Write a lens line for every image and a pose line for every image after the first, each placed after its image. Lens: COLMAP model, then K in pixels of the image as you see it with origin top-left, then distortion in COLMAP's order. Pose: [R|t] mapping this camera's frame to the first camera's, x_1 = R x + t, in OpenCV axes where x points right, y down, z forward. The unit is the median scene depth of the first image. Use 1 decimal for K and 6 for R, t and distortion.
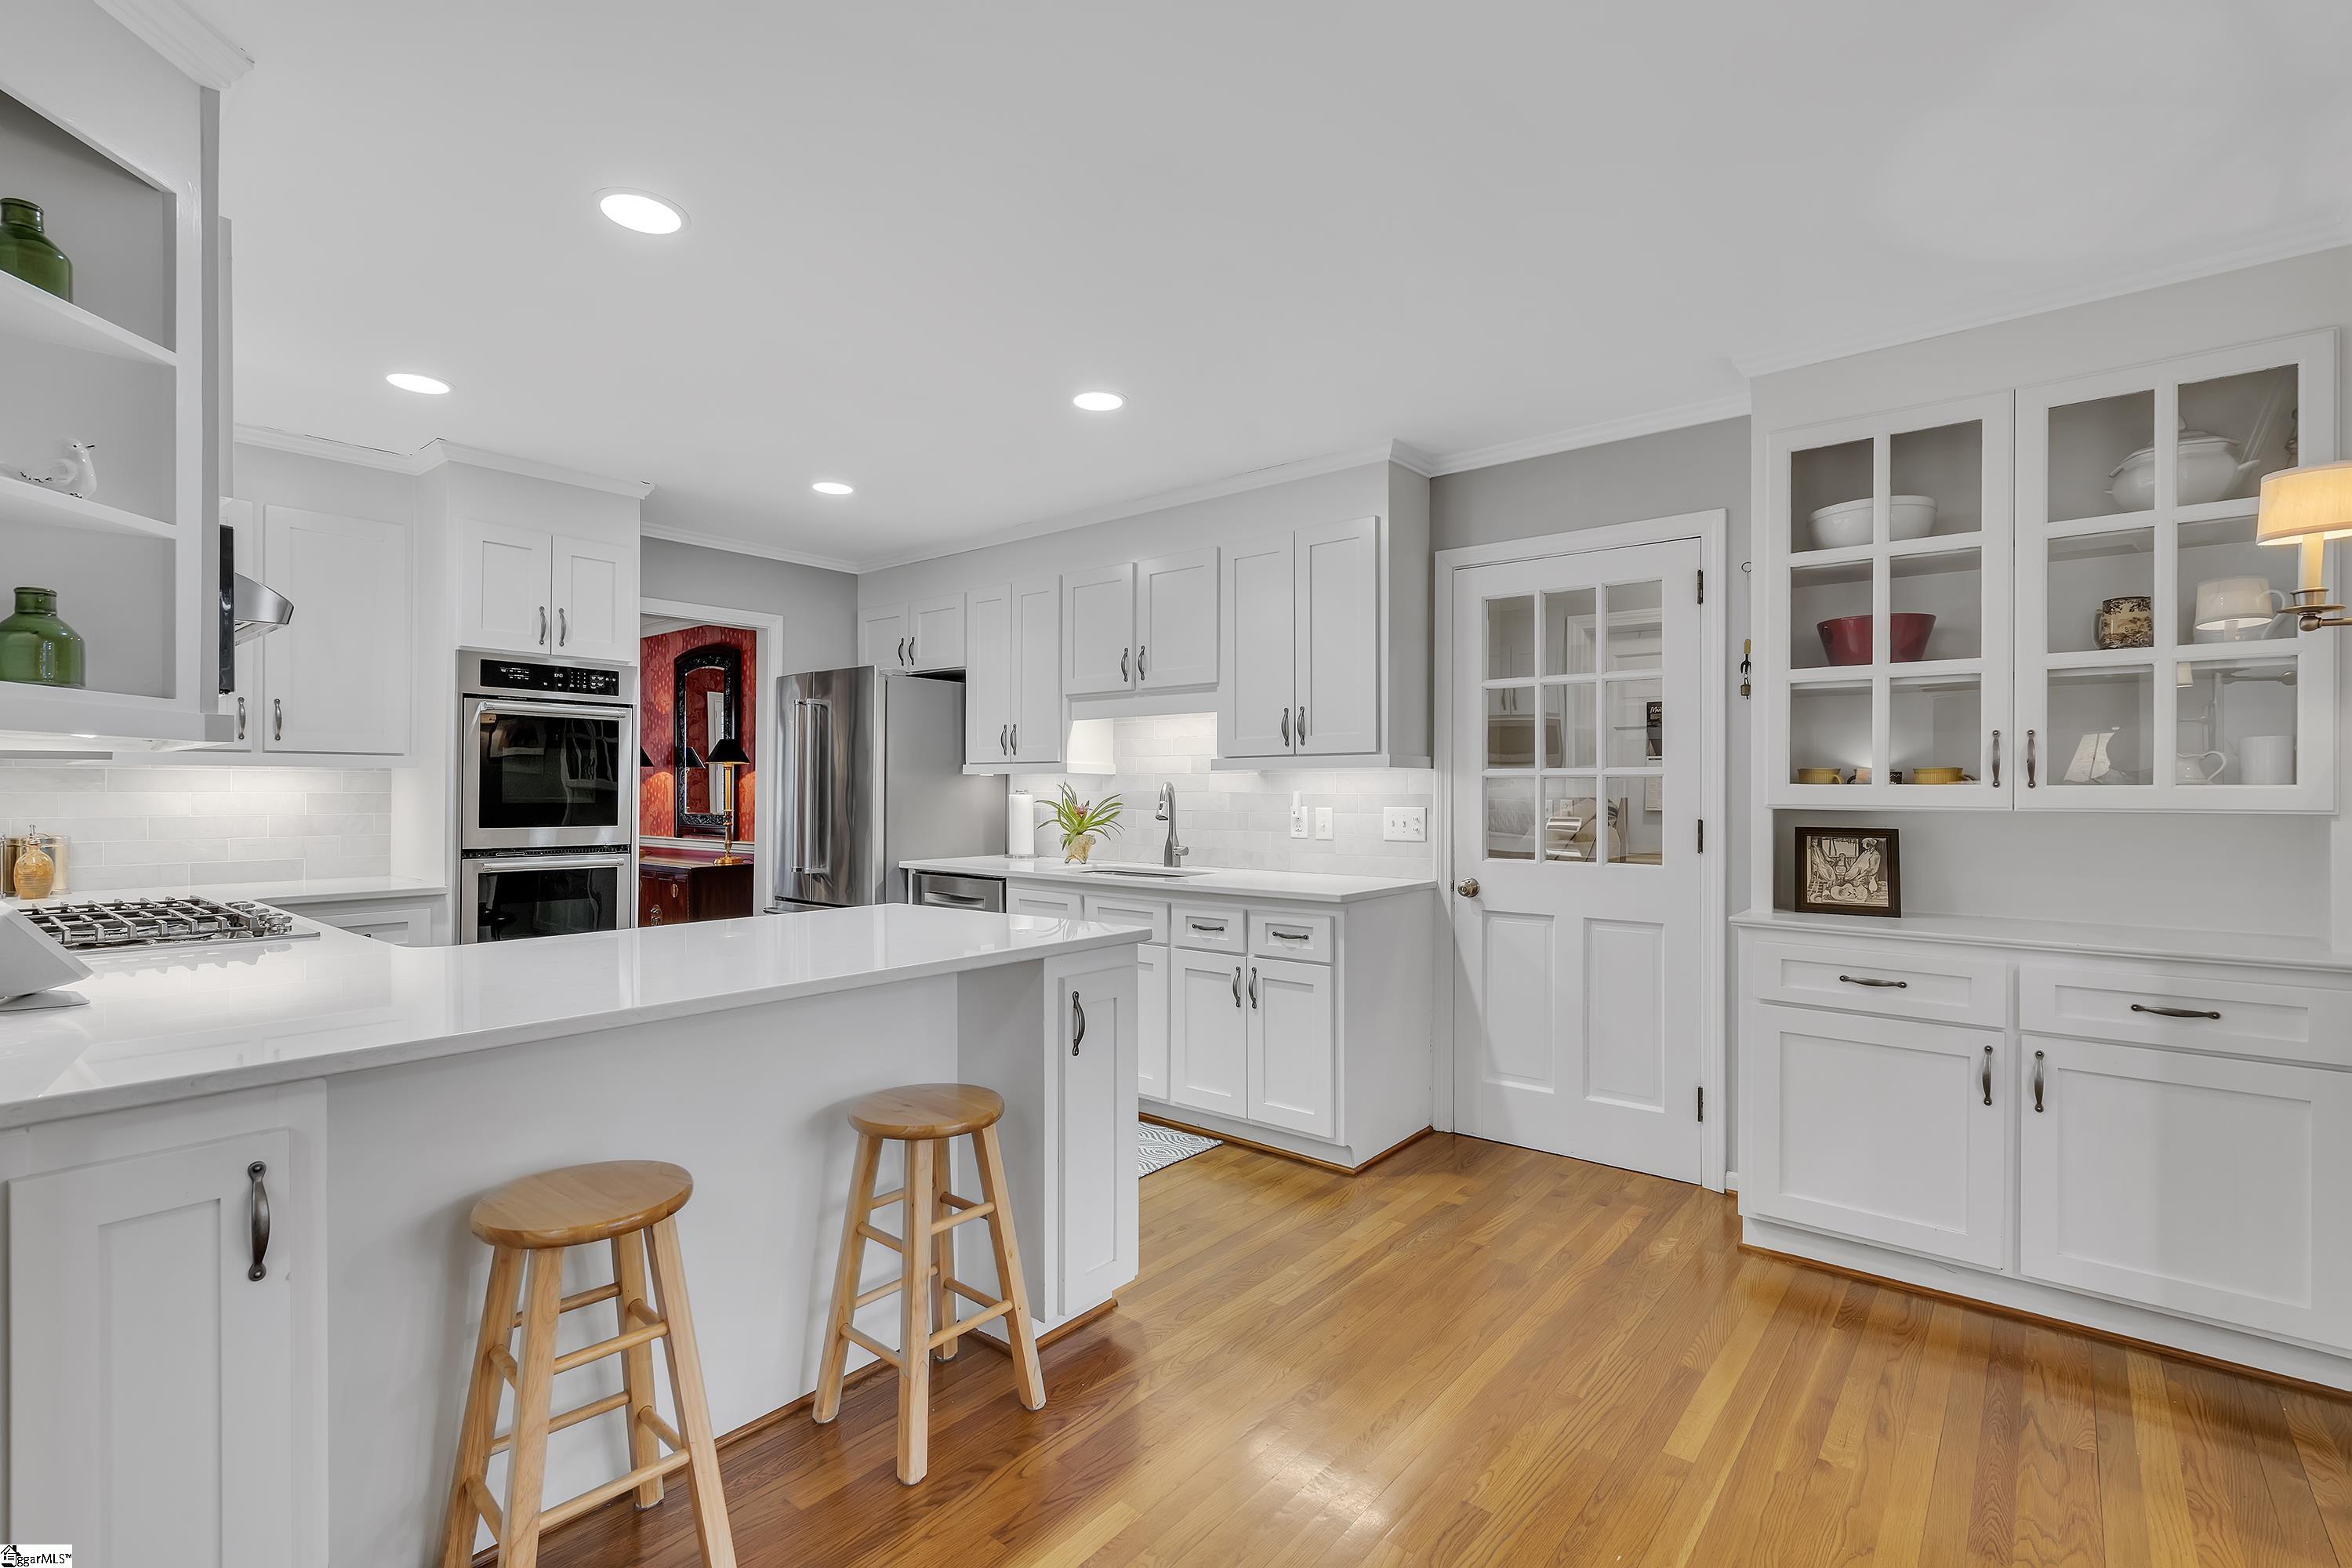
lens RADIAL K [[1064.7, 0, 1192.8], [0, 1064.7, 772.4], [0, 0, 1]] dist [0.009129, -0.000602]
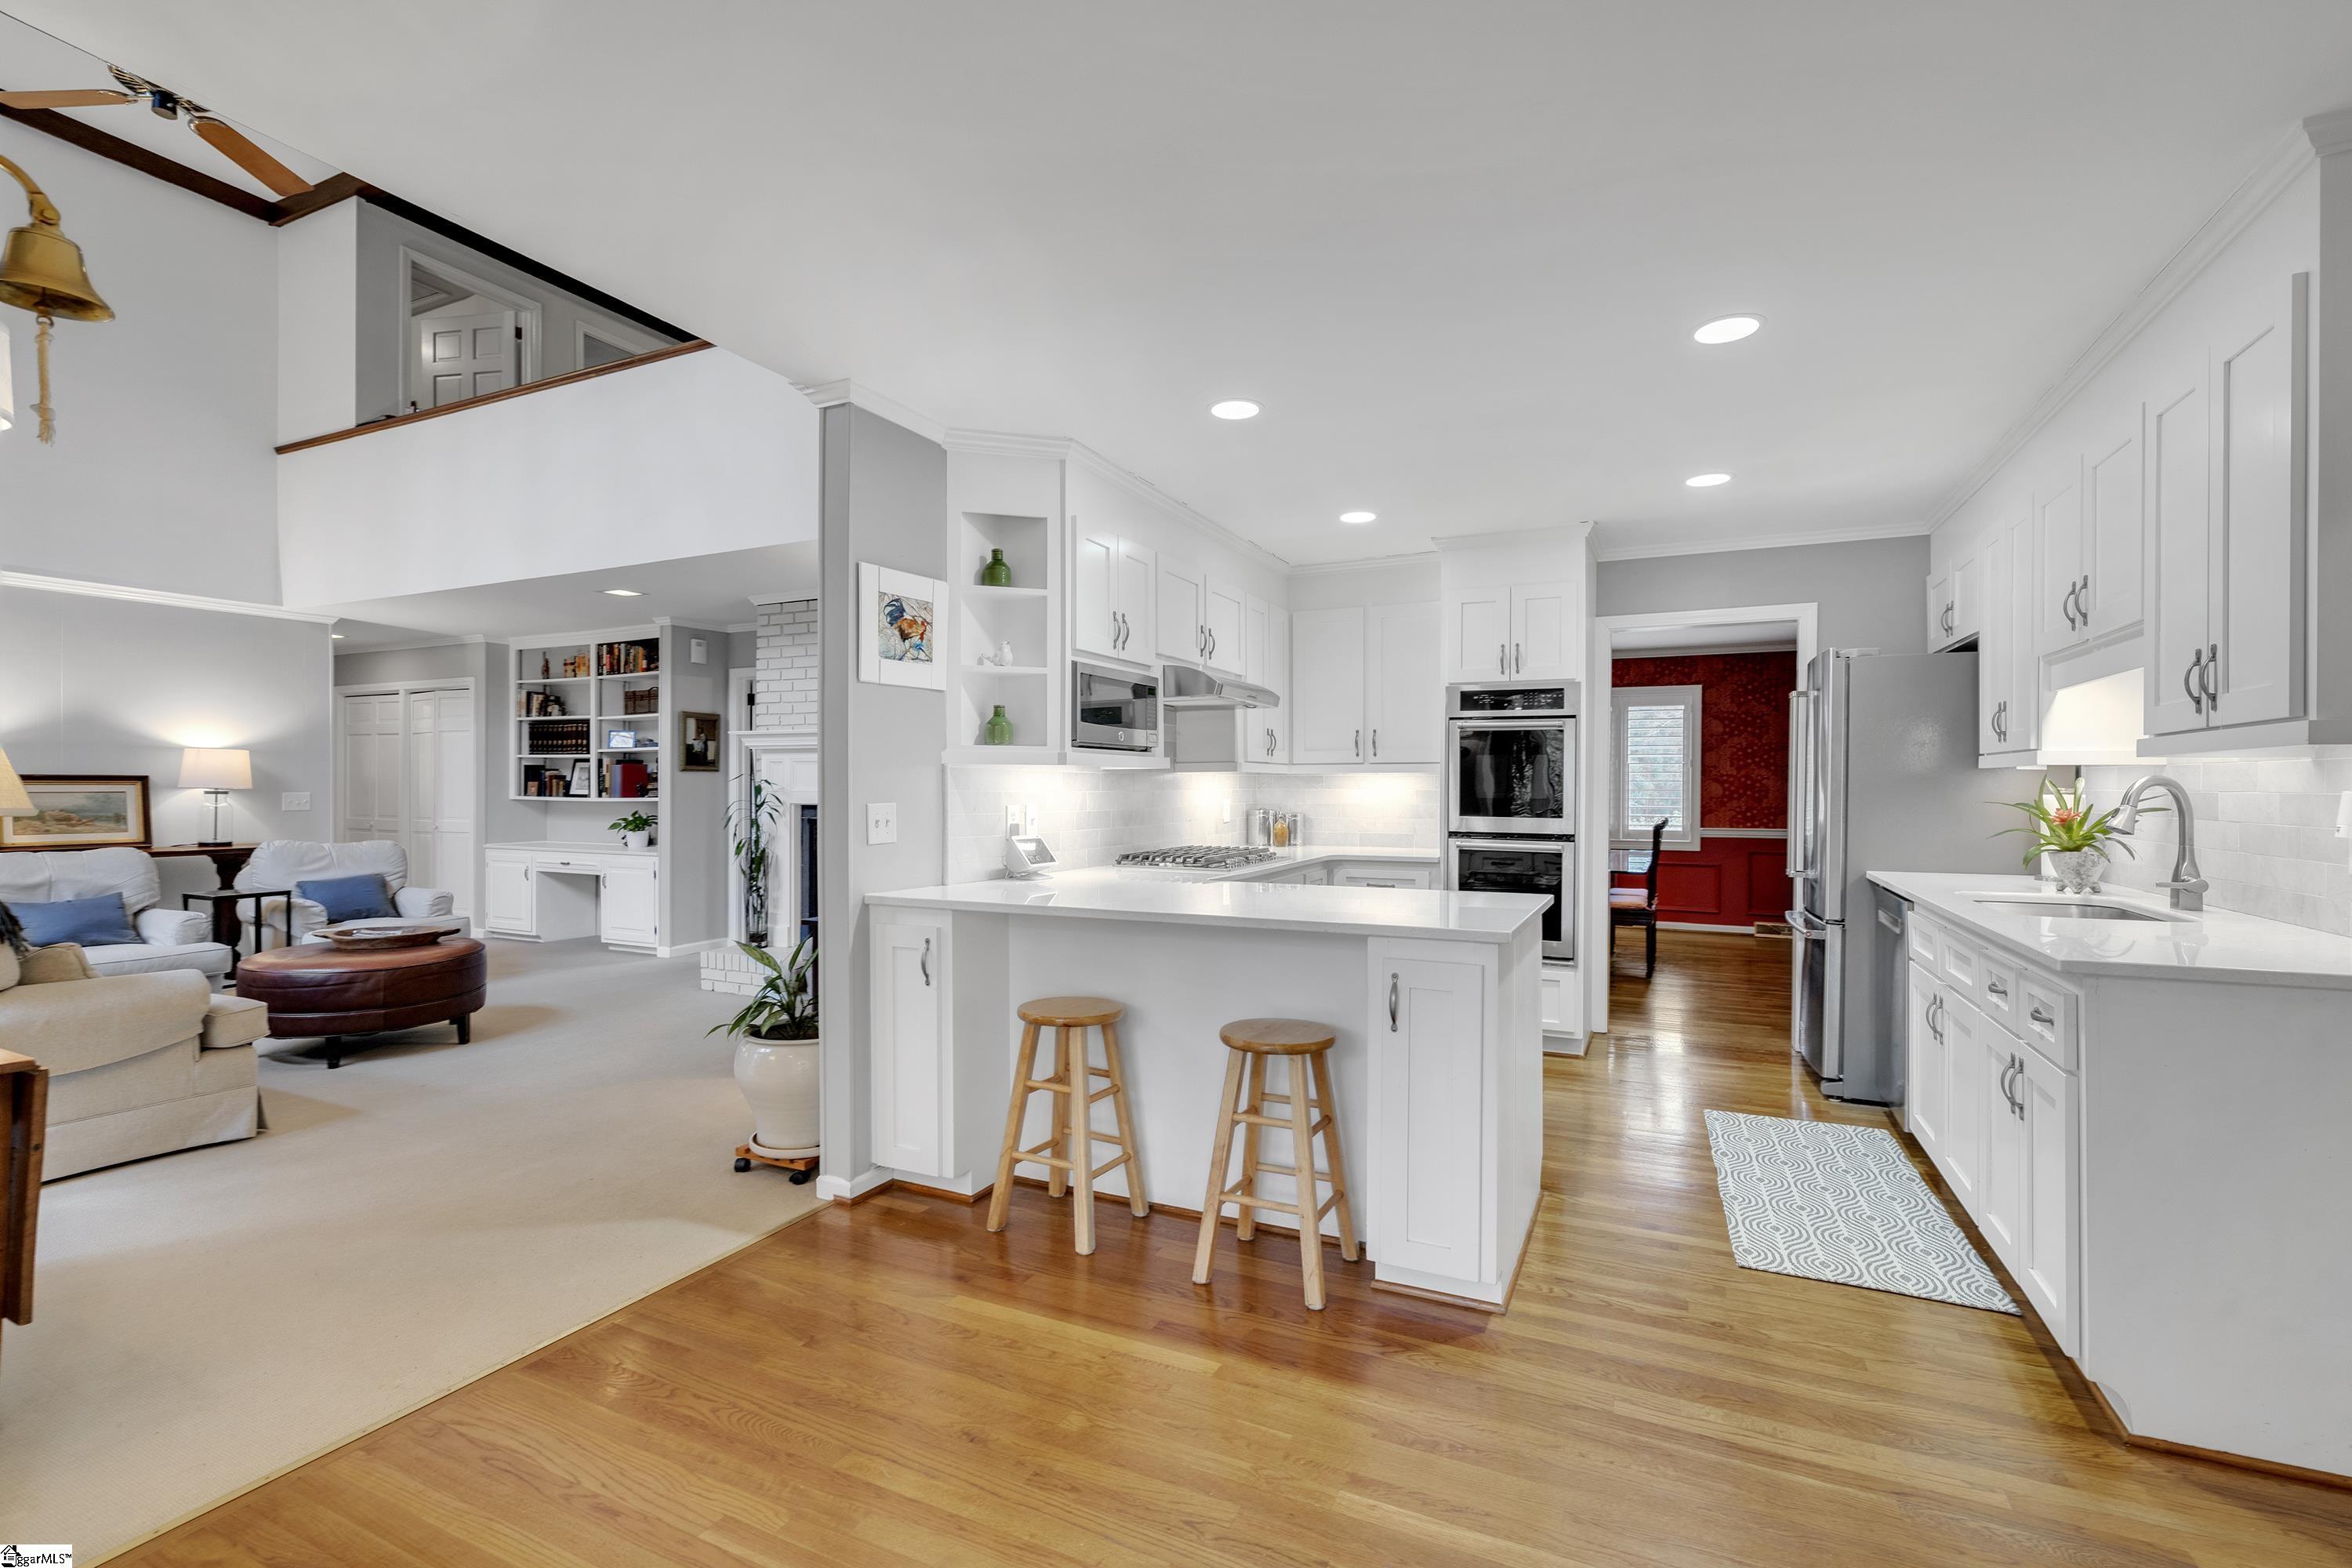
lens RADIAL K [[1064.7, 0, 1177.5], [0, 1064.7, 785.4], [0, 0, 1]] dist [0.009129, -0.000602]
pose [[0.240432, -0.000036, -0.970666, 0.549427], [0.014672, 0.999886, 0.003597, 0.003450], [0.970555, -0.015106, 0.240405, 0.322640]]
